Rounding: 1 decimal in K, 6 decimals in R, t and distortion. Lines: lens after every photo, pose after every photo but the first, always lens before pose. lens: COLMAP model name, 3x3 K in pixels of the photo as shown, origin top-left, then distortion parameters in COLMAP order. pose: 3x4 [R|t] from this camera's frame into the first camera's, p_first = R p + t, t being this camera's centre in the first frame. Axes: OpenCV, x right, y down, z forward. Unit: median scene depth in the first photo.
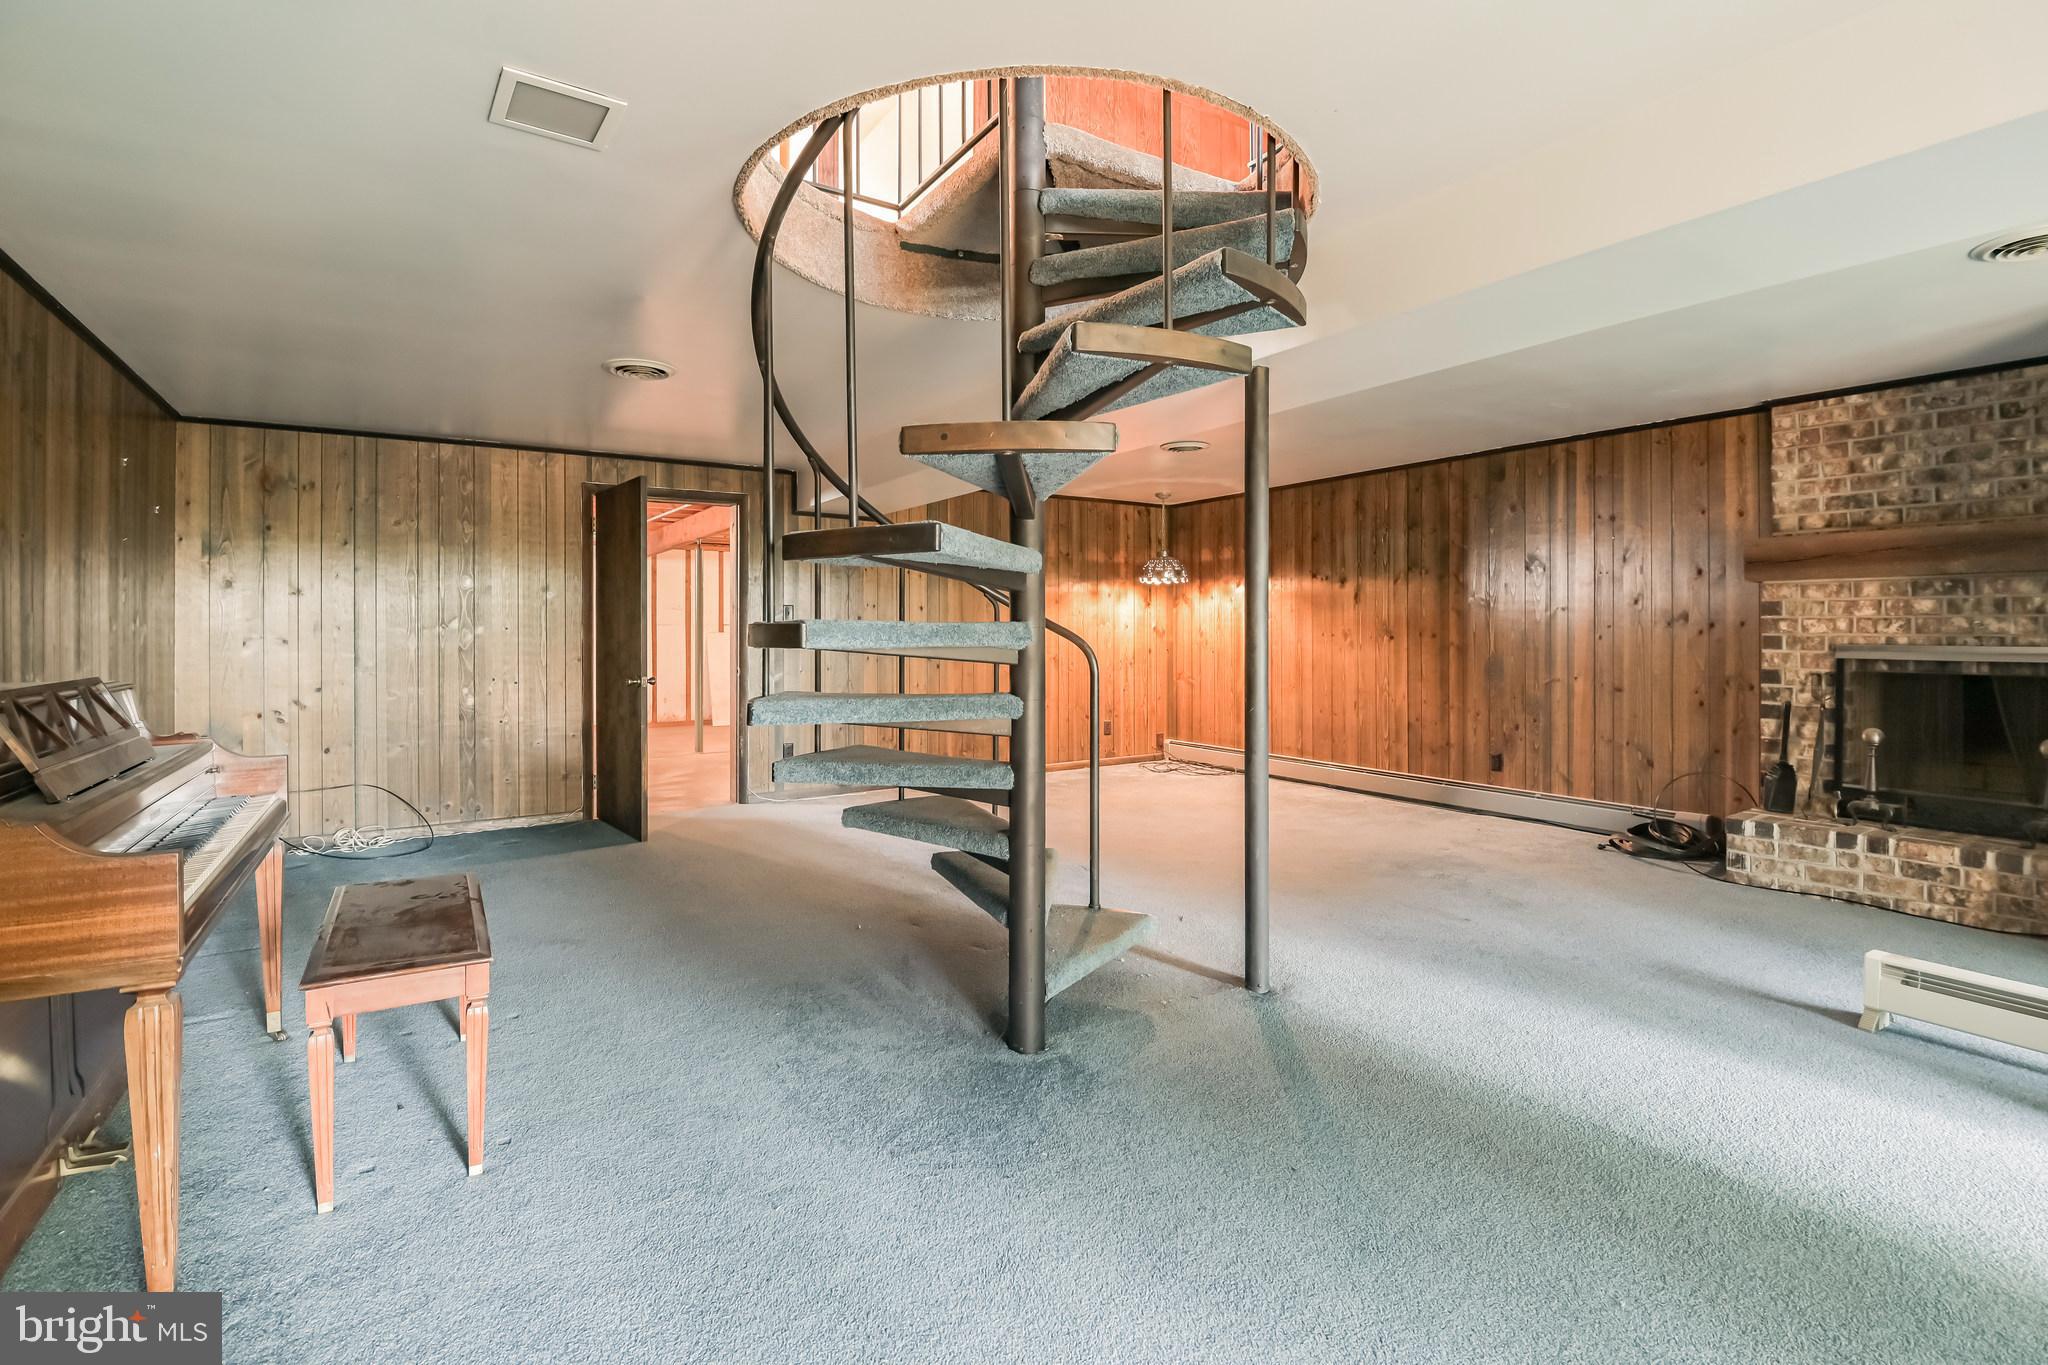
lens RADIAL K [[934.1, 0, 1026.3], [0, 934.1, 636.2], [0, 0, 1]] dist [0.001034, -0.010062]
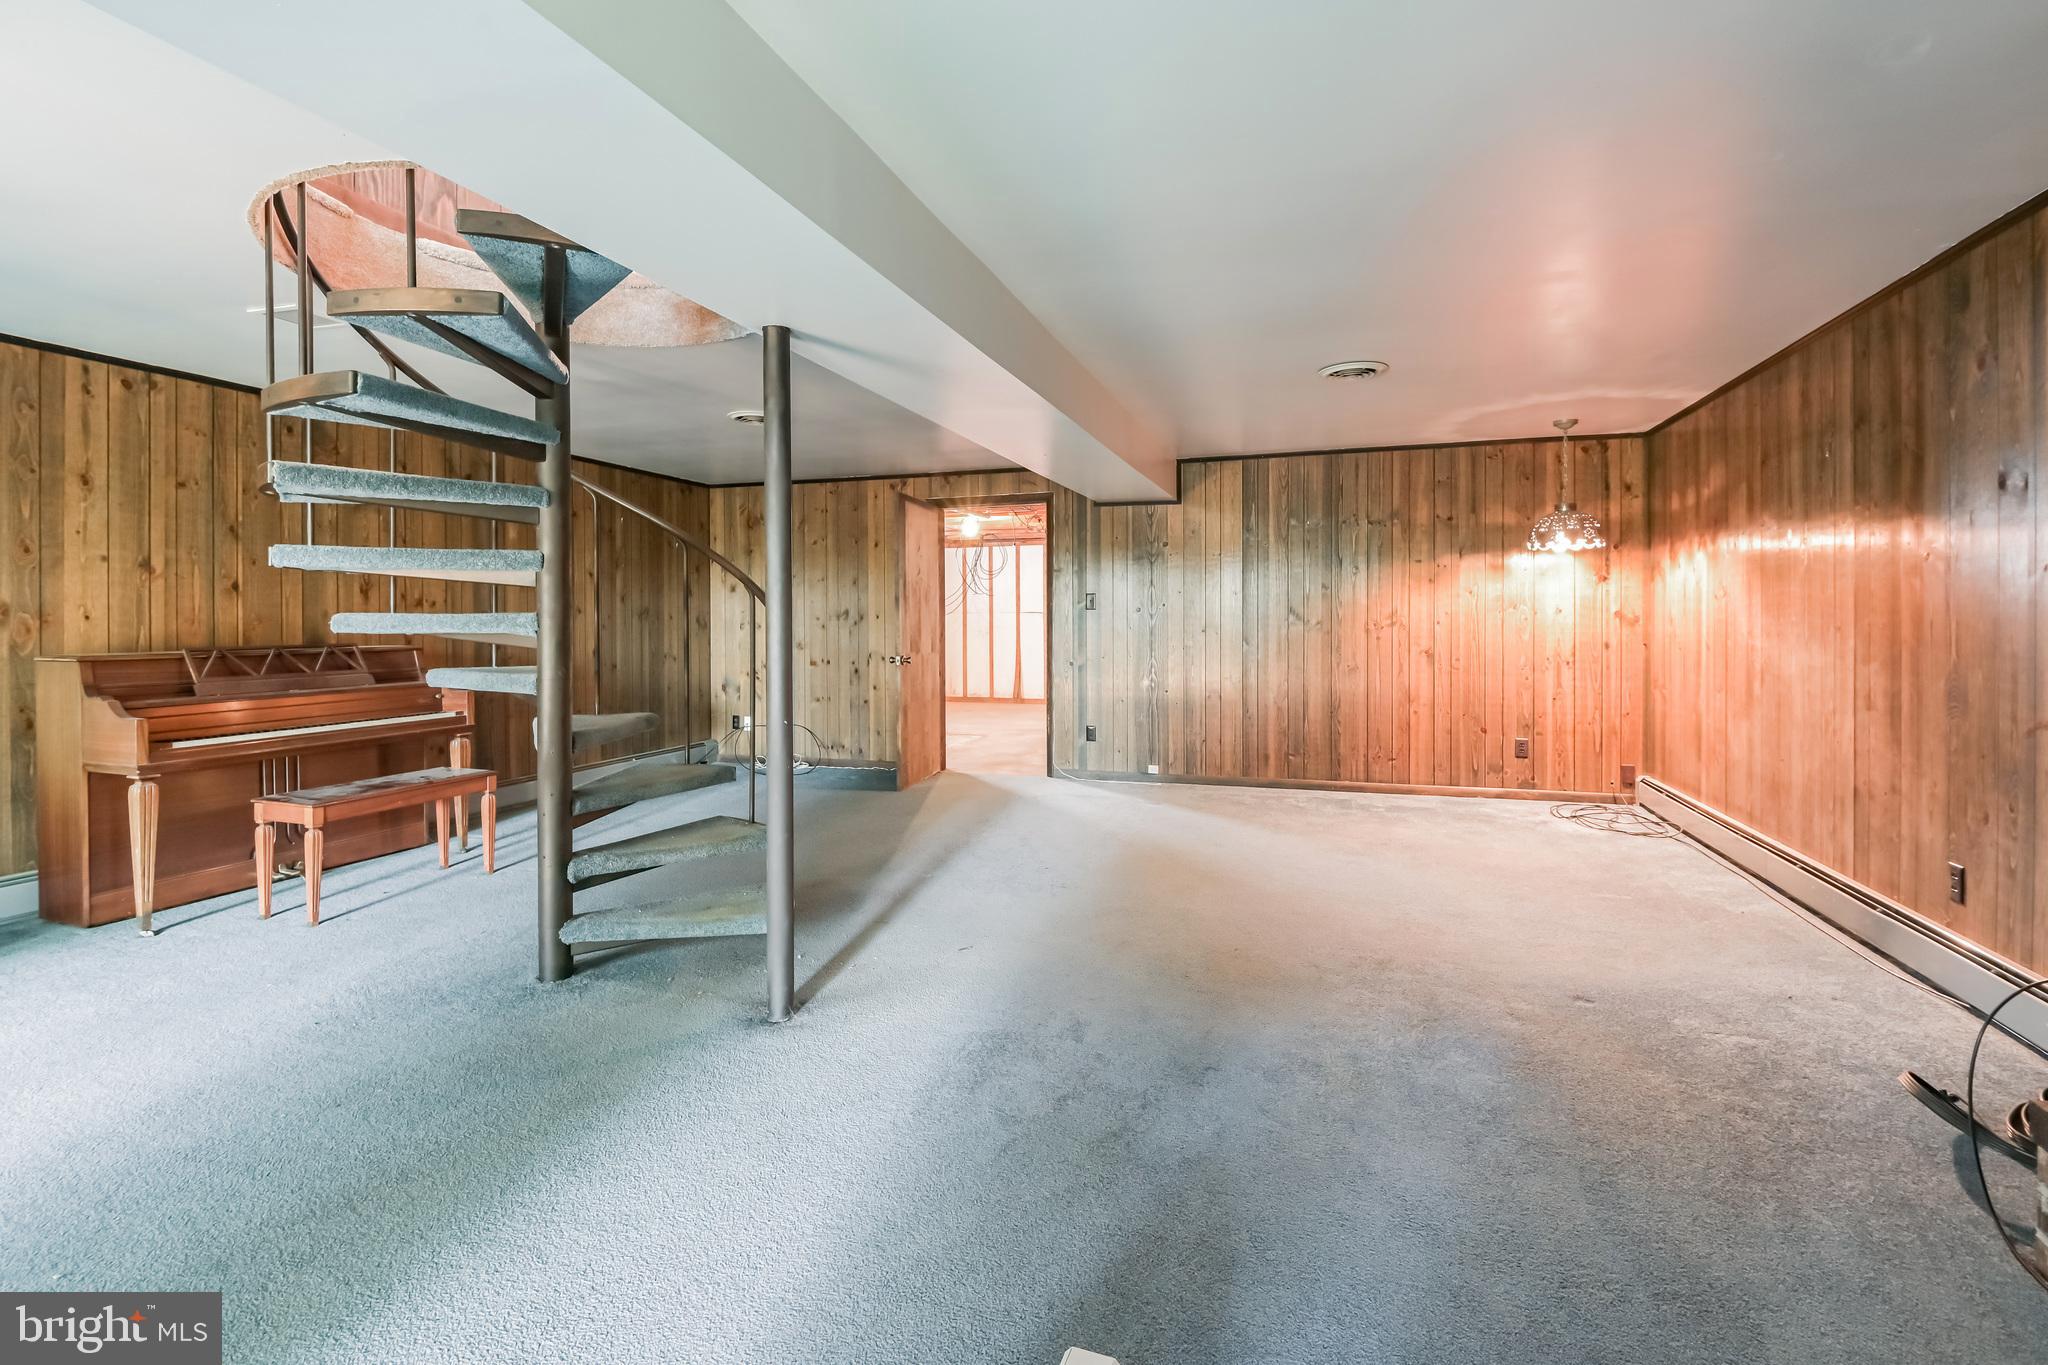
lens RADIAL K [[934.1, 0, 1026.3], [0, 934.1, 636.2], [0, 0, 1]] dist [0.001034, -0.010062]
pose [[0.639425, 0.013816, -0.768730, 0.606962], [-0.001077, 0.999854, 0.017074, -0.004276], [0.768853, -0.010090, 0.639346, 0.337496]]
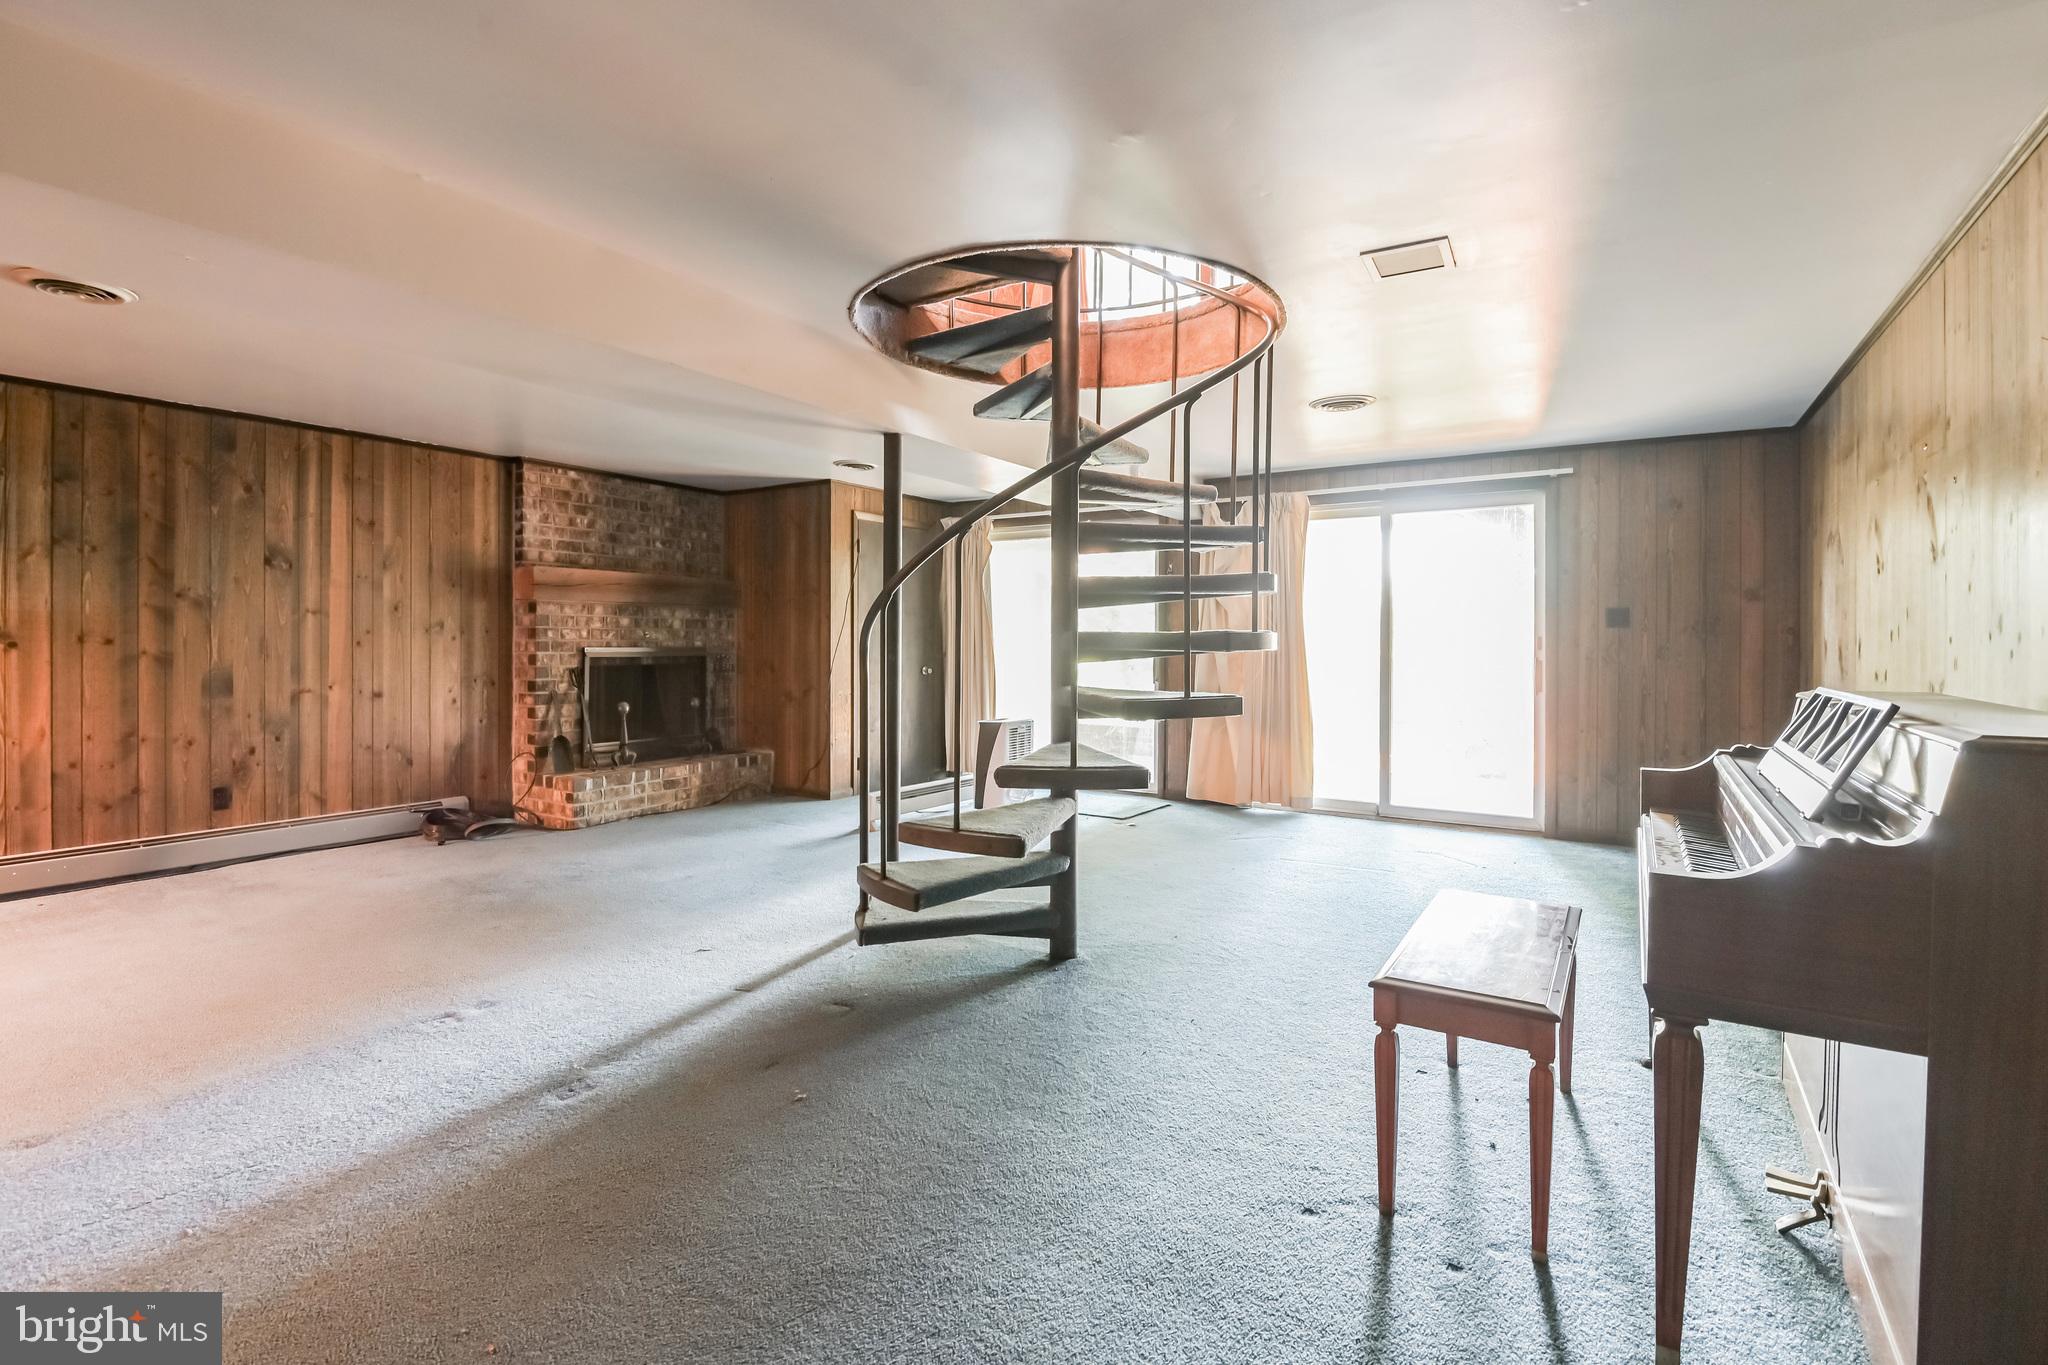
lens RADIAL K [[954.0, 0, 1037.0], [0, 954.0, 661.0], [0, 0, 1]] dist [0.014231, -0.026583]
pose [[-0.413384, -0.017371, 0.910391, -0.573748], [0.002585, 0.999792, 0.020251, 0.001473], [-0.910553, 0.010725, -0.413253, 0.752354]]
